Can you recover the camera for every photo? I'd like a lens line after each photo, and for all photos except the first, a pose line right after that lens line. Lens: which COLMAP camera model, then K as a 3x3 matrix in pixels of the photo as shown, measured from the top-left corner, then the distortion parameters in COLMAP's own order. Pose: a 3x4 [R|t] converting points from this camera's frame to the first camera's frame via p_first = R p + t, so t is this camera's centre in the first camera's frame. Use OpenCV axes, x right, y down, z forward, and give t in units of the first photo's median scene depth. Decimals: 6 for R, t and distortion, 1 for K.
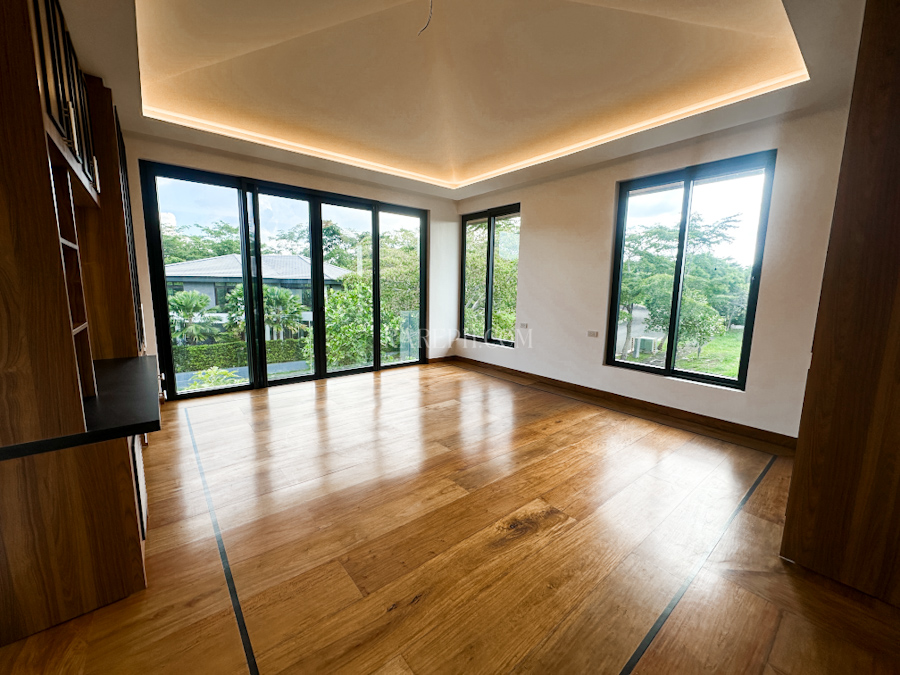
lens RADIAL K [[359.4, 0, 449.1], [0, 359.4, 337.6], [0, 0, 1]] dist [-0.002117, -0.000099]
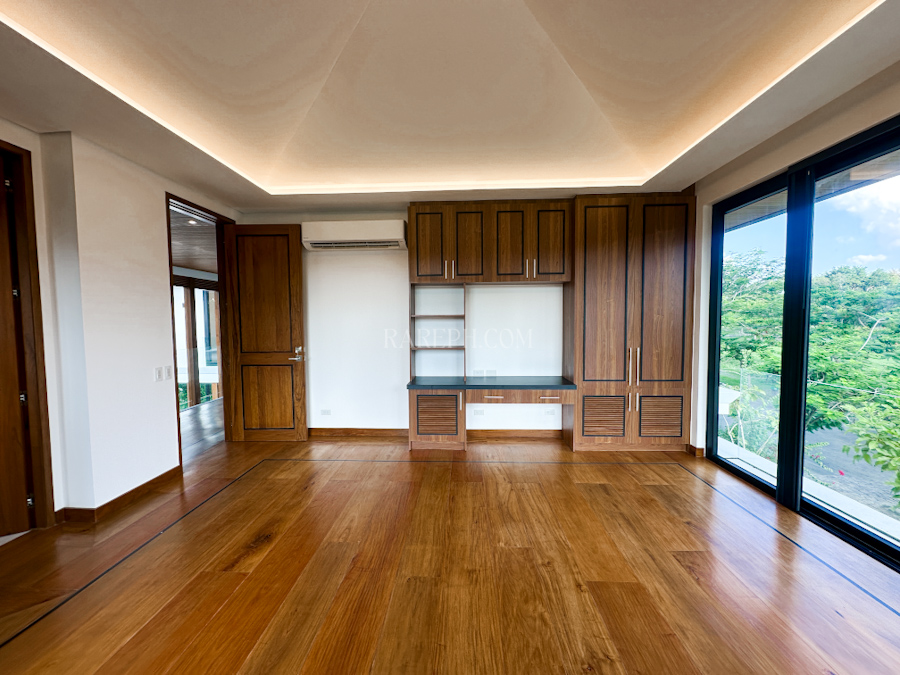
lens RADIAL K [[359.4, 0, 449.1], [0, 359.4, 337.6], [0, 0, 1]] dist [-0.002117, -0.000099]
pose [[-0.668016, 0.028395, -0.743605, 0.233140], [-0.107457, 0.985118, 0.134150, -0.126733], [0.736348, 0.169520, -0.655023, 0.768691]]
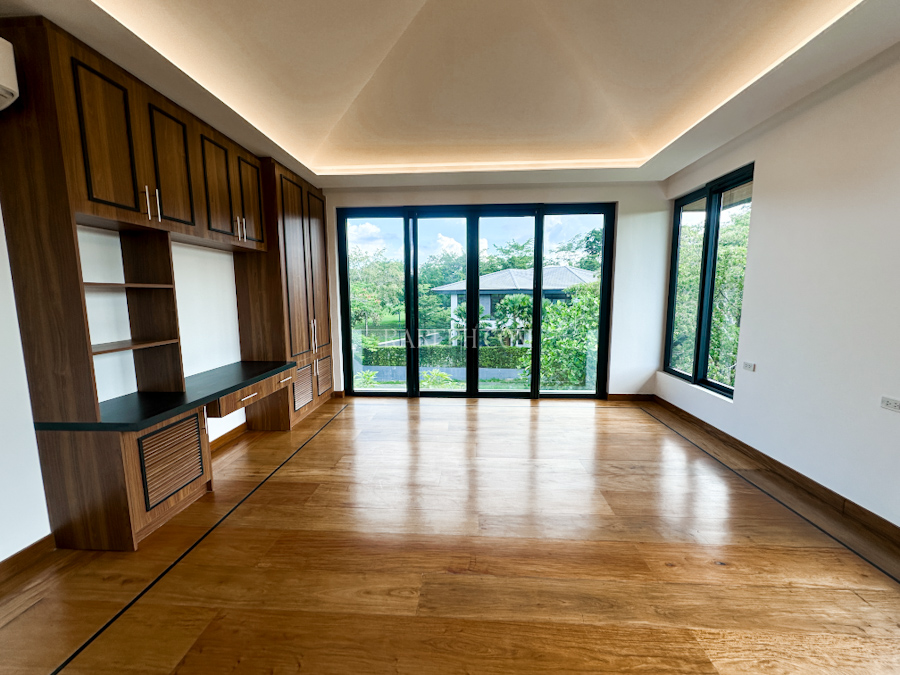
lens RADIAL K [[359.4, 0, 449.1], [0, 359.4, 337.6], [0, 0, 1]] dist [-0.002117, -0.000099]
pose [[0.737625, 0.062649, -0.672298, 0.225030], [-0.078260, 0.996908, 0.007034, -0.044701], [0.670660, 0.047425, 0.740248, 0.214539]]
